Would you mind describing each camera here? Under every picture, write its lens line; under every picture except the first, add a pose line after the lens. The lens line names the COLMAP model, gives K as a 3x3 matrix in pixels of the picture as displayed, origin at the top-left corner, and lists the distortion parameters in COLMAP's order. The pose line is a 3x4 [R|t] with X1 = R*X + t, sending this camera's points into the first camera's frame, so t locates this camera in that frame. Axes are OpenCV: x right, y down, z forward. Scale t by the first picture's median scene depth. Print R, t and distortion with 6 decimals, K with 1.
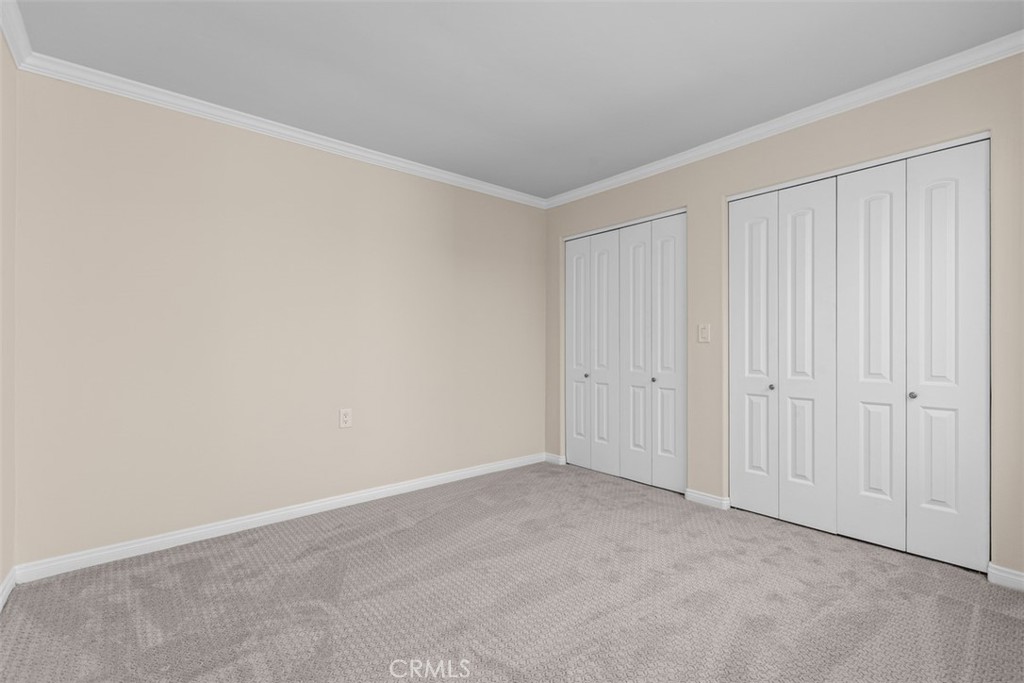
lens RADIAL K [[452.5, 0, 517.8], [0, 452.5, 345.7], [0, 0, 1]] dist [-0.000389, -0.000148]
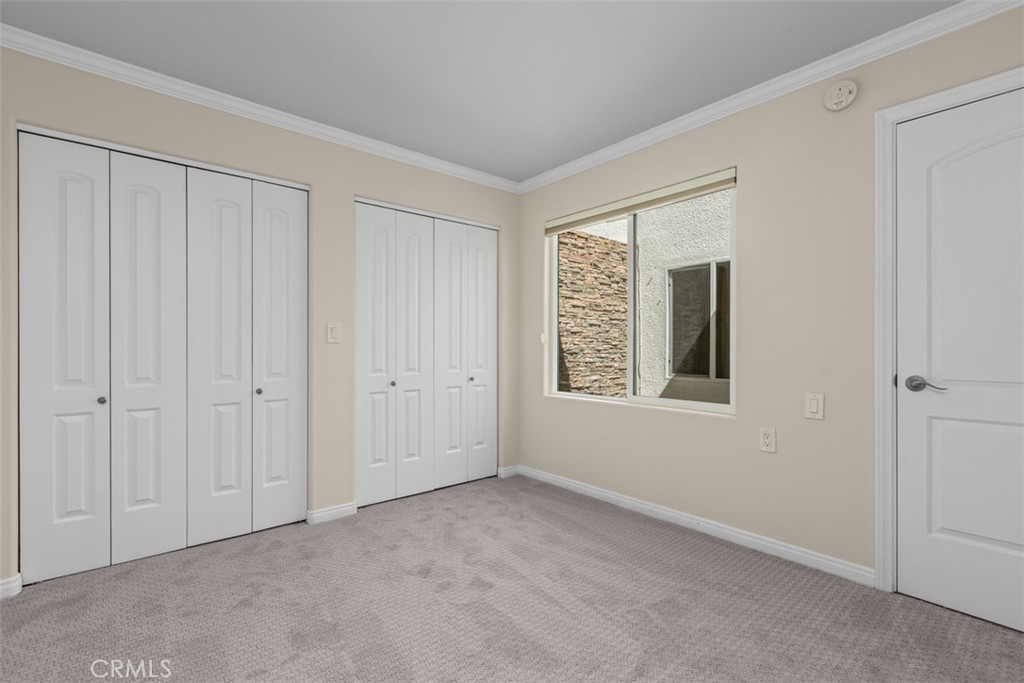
lens RADIAL K [[461.3, 0, 514.4], [0, 461.3, 344.4], [0, 0, 1]] dist [-0.000116, -0.000930]
pose [[-0.001430, 0.010092, 0.999948, -0.572030], [0.001888, 0.999947, -0.010089, 0.006458], [-0.999997, 0.001874, -0.001449, 0.685502]]
